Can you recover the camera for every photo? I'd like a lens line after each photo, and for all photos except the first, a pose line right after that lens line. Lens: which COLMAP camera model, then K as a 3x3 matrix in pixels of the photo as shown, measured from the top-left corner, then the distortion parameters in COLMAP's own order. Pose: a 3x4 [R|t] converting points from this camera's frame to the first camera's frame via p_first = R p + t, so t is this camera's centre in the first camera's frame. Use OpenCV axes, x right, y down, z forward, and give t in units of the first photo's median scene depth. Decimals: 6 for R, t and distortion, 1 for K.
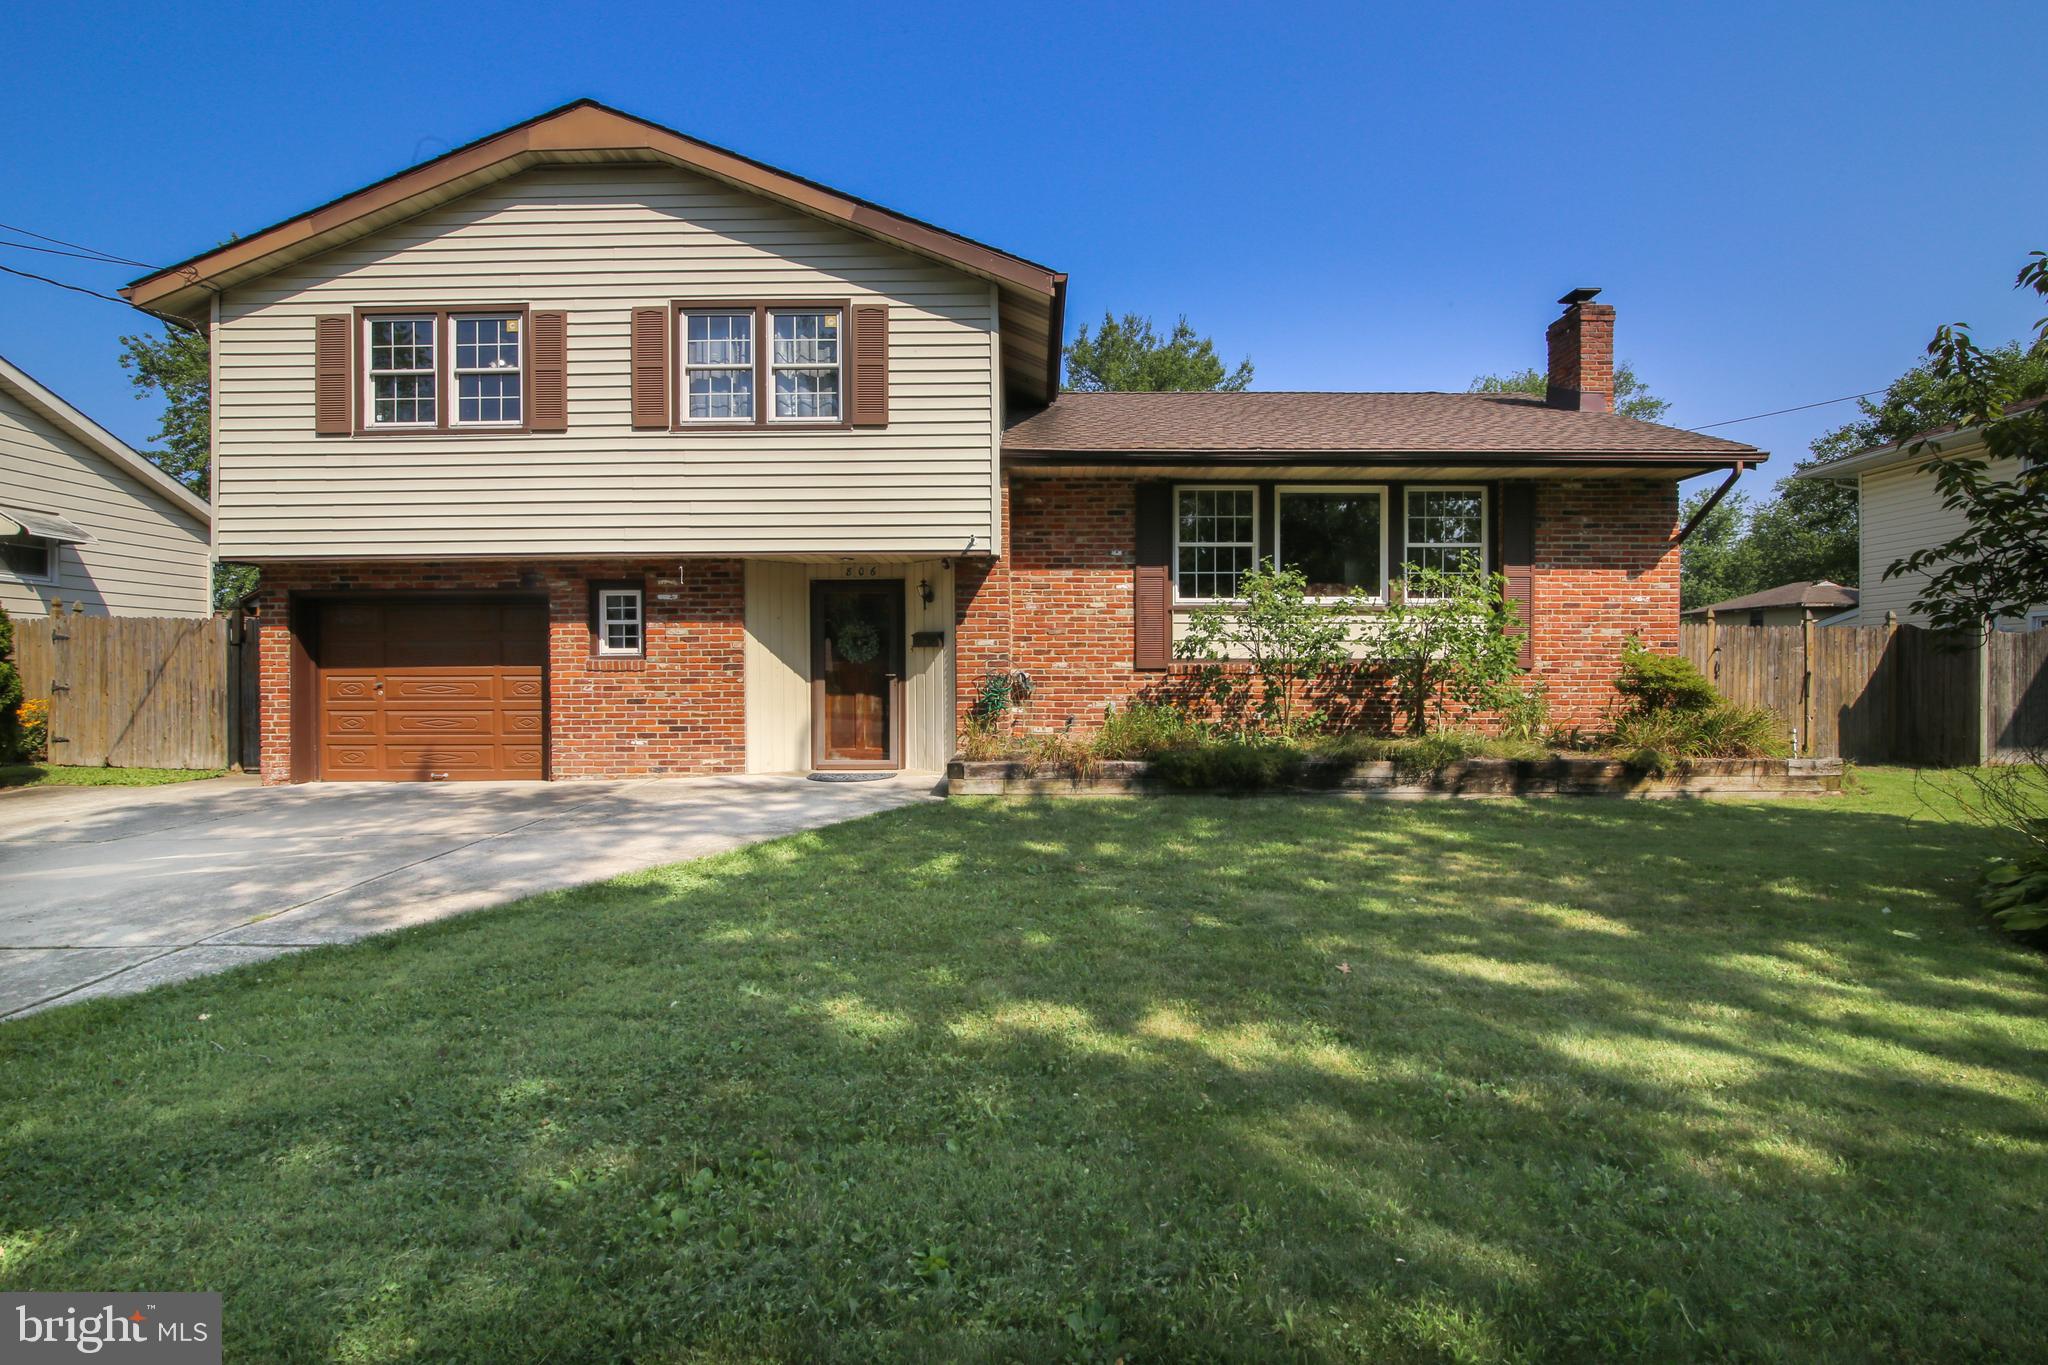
lens RADIAL K [[943.3, 0, 1028.7], [0, 943.3, 687.9], [0, 0, 1]] dist [-0.020088, 0.000315]
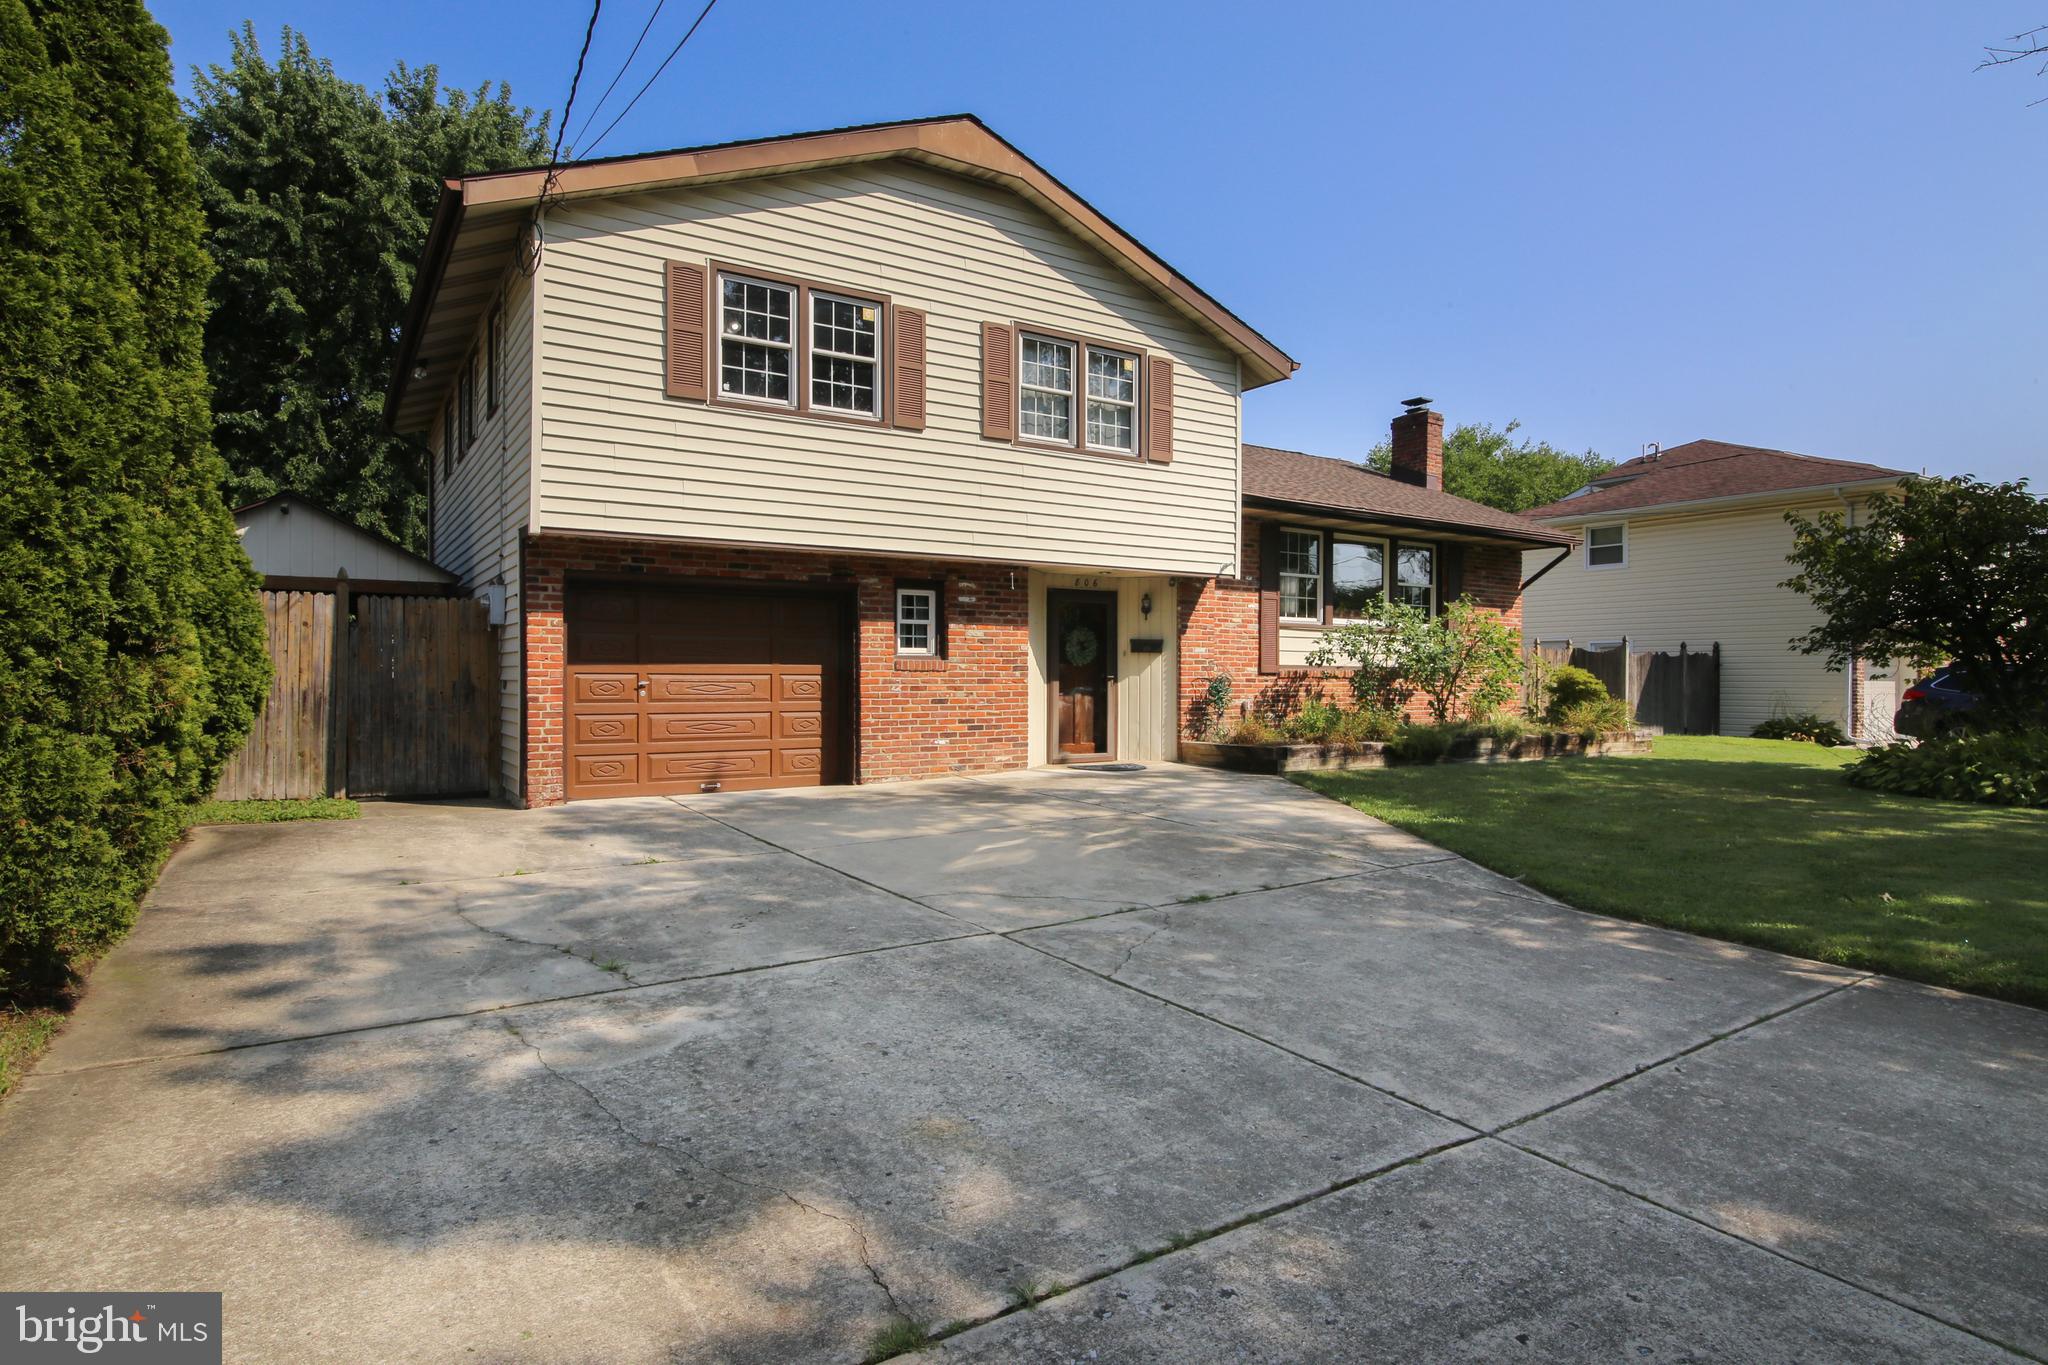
lens RADIAL K [[1042.9, 0, 1024.0], [0, 1042.9, 682.5], [0, 0, 1]] dist [-0.002336, 0.000013]
pose [[0.851275, 0.003521, 0.524707, -0.929615], [0.002529, 0.999938, -0.010813, 0.006581], [-0.524713, 0.010532, 0.851214, -0.002868]]
